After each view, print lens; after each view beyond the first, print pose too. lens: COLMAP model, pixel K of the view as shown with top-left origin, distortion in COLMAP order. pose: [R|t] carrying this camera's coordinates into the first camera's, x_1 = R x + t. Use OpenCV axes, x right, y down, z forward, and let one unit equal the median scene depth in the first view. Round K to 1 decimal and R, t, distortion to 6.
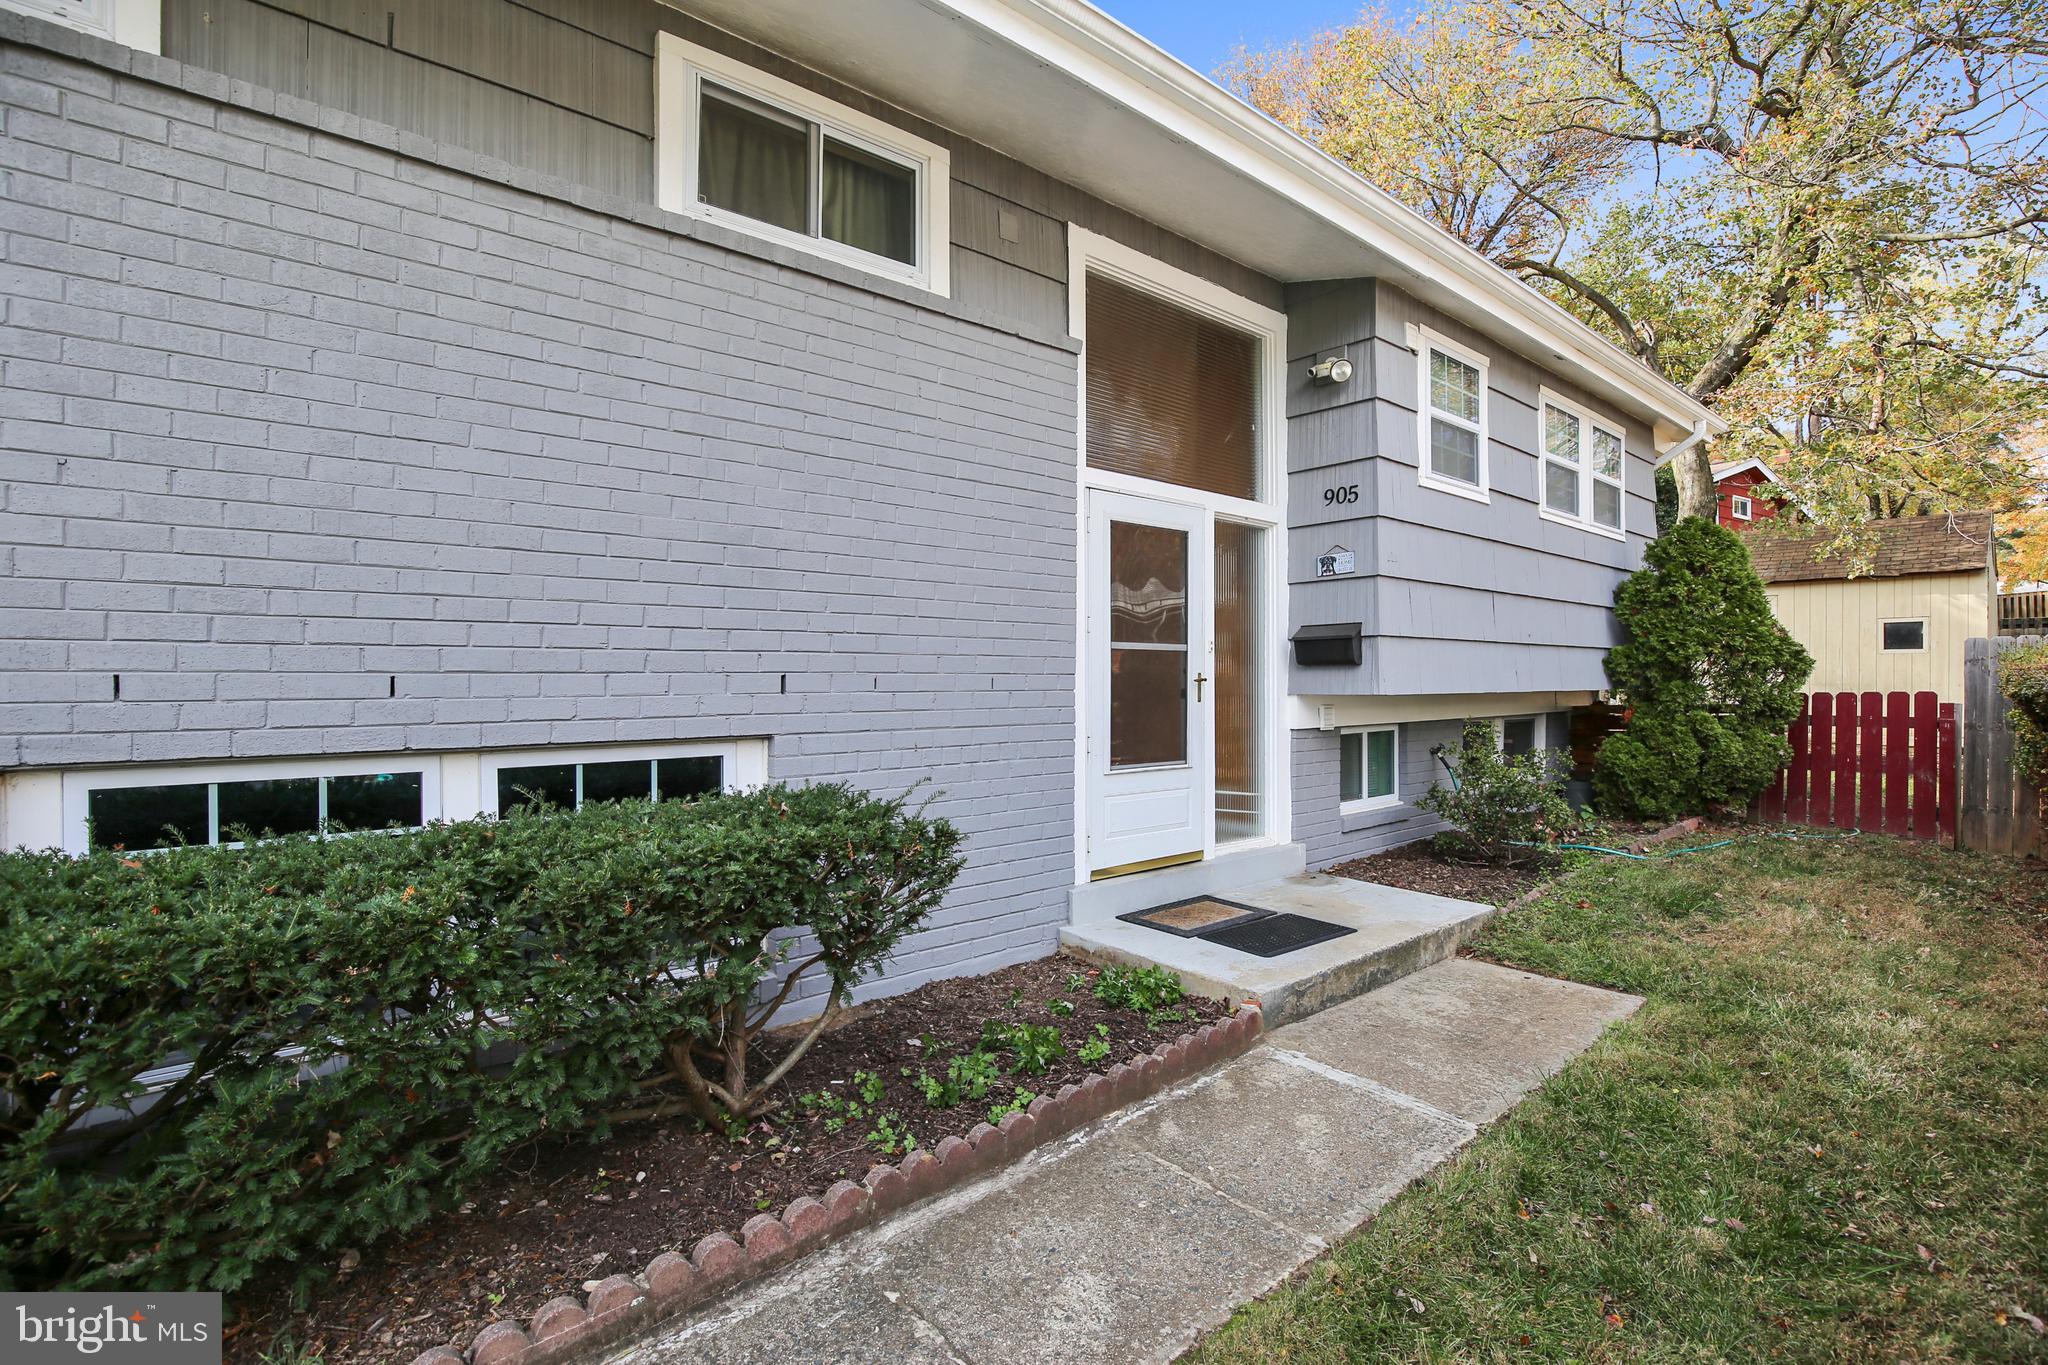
lens RADIAL K [[993.0, 0, 1024.0], [0, 993.0, 682.5], [0, 0, 1]] dist [-0.025588, 0.001502]
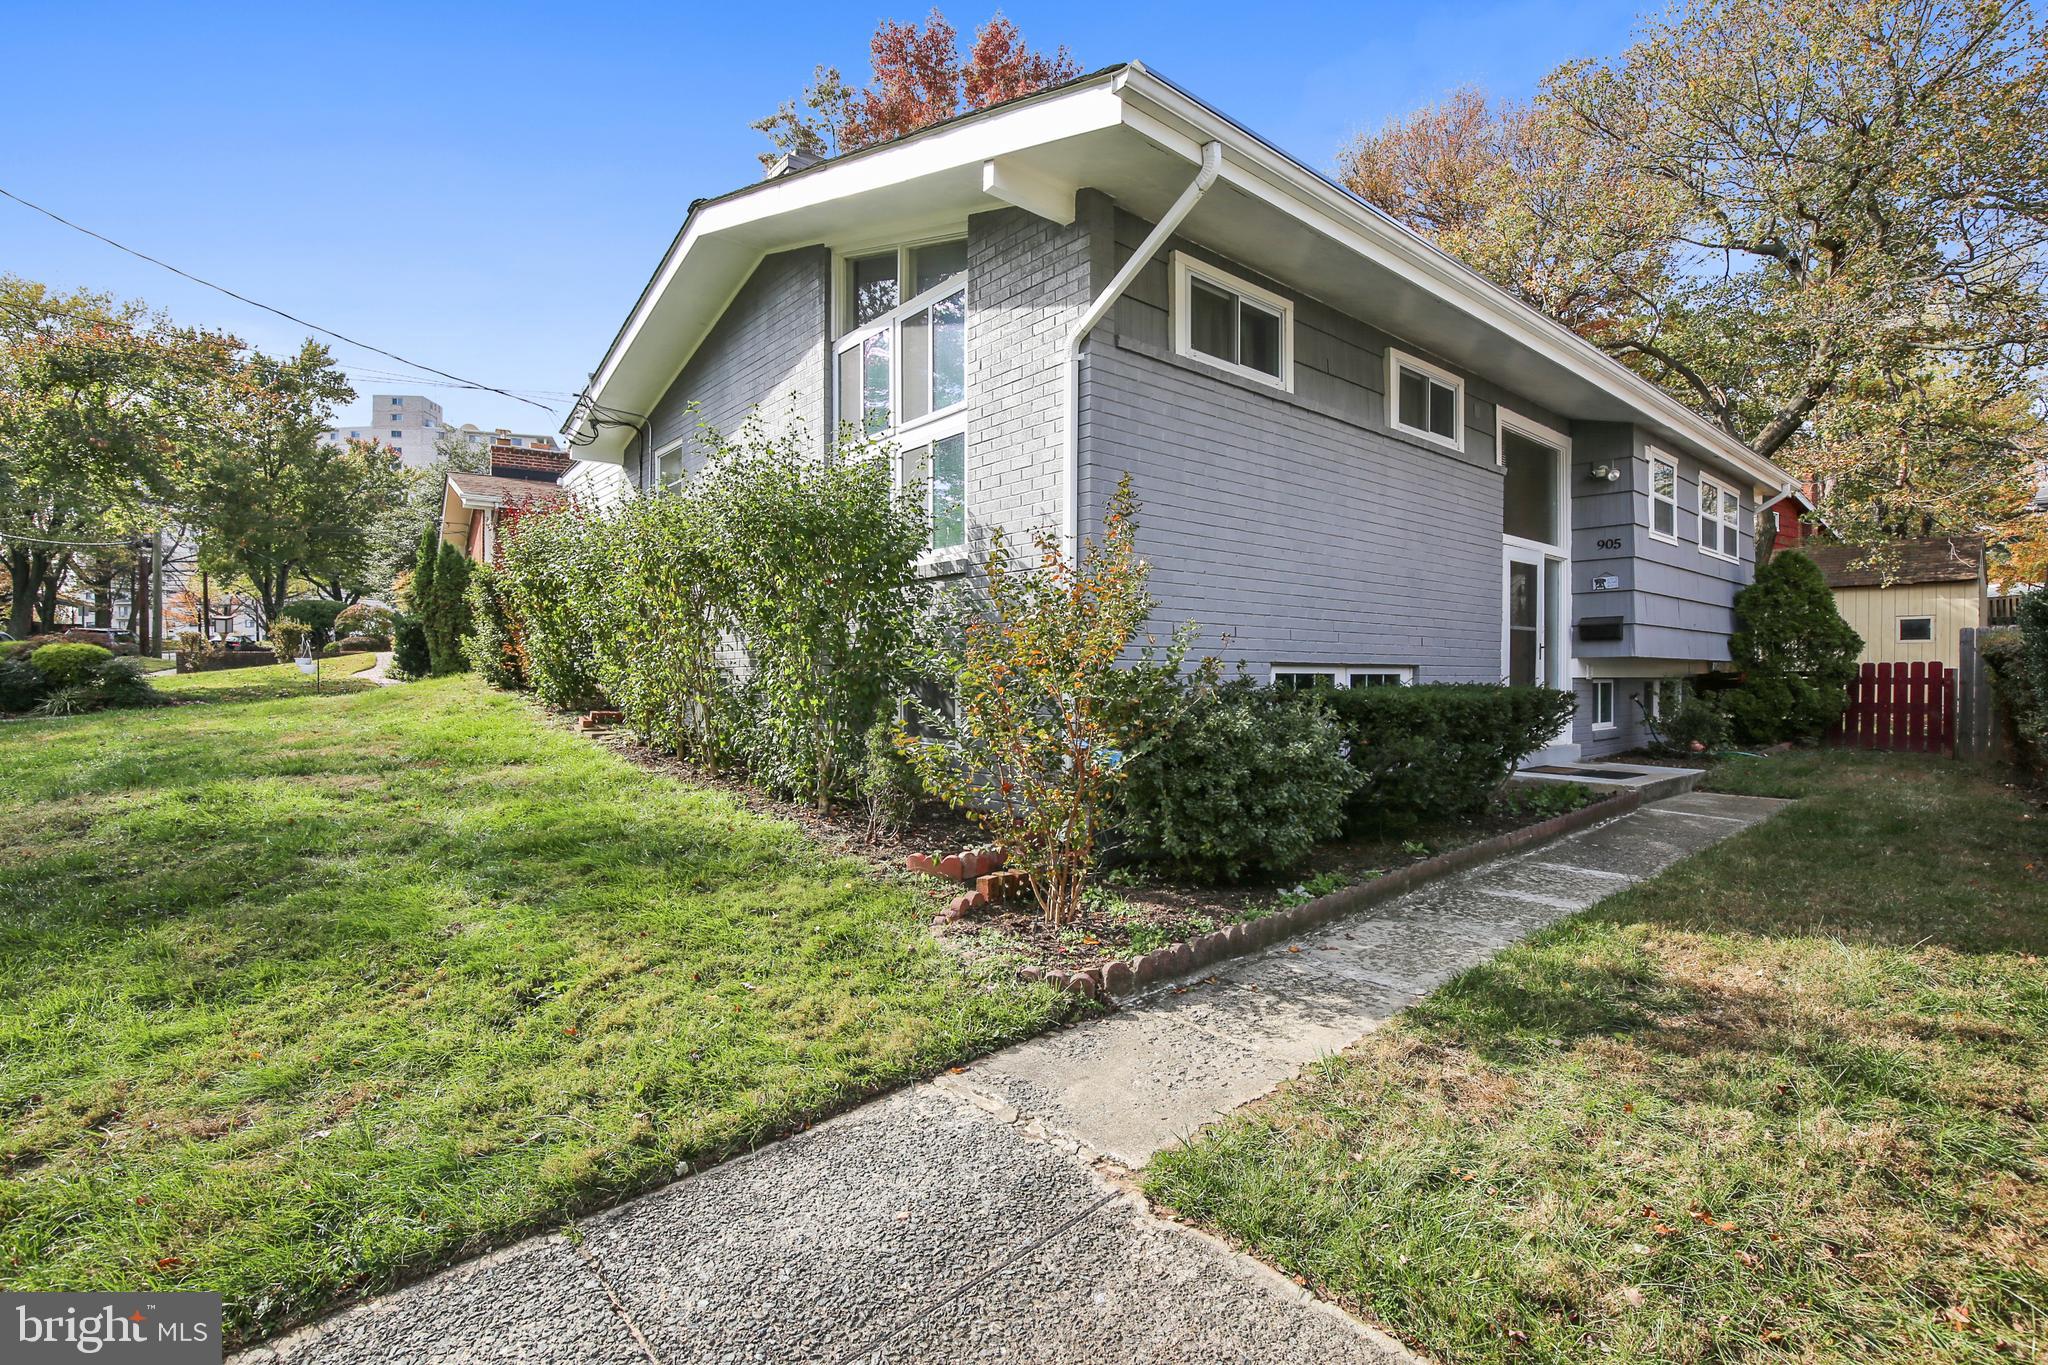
lens RADIAL K [[993.0, 0, 1024.0], [0, 993.0, 682.5], [0, 0, 1]] dist [-0.025588, 0.001502]
pose [[0.999993, 0.003838, -0.000366, -0.548363], [-0.003837, 0.999985, 0.003895, 0.041783], [0.000381, -0.003893, 0.999992, -0.575510]]
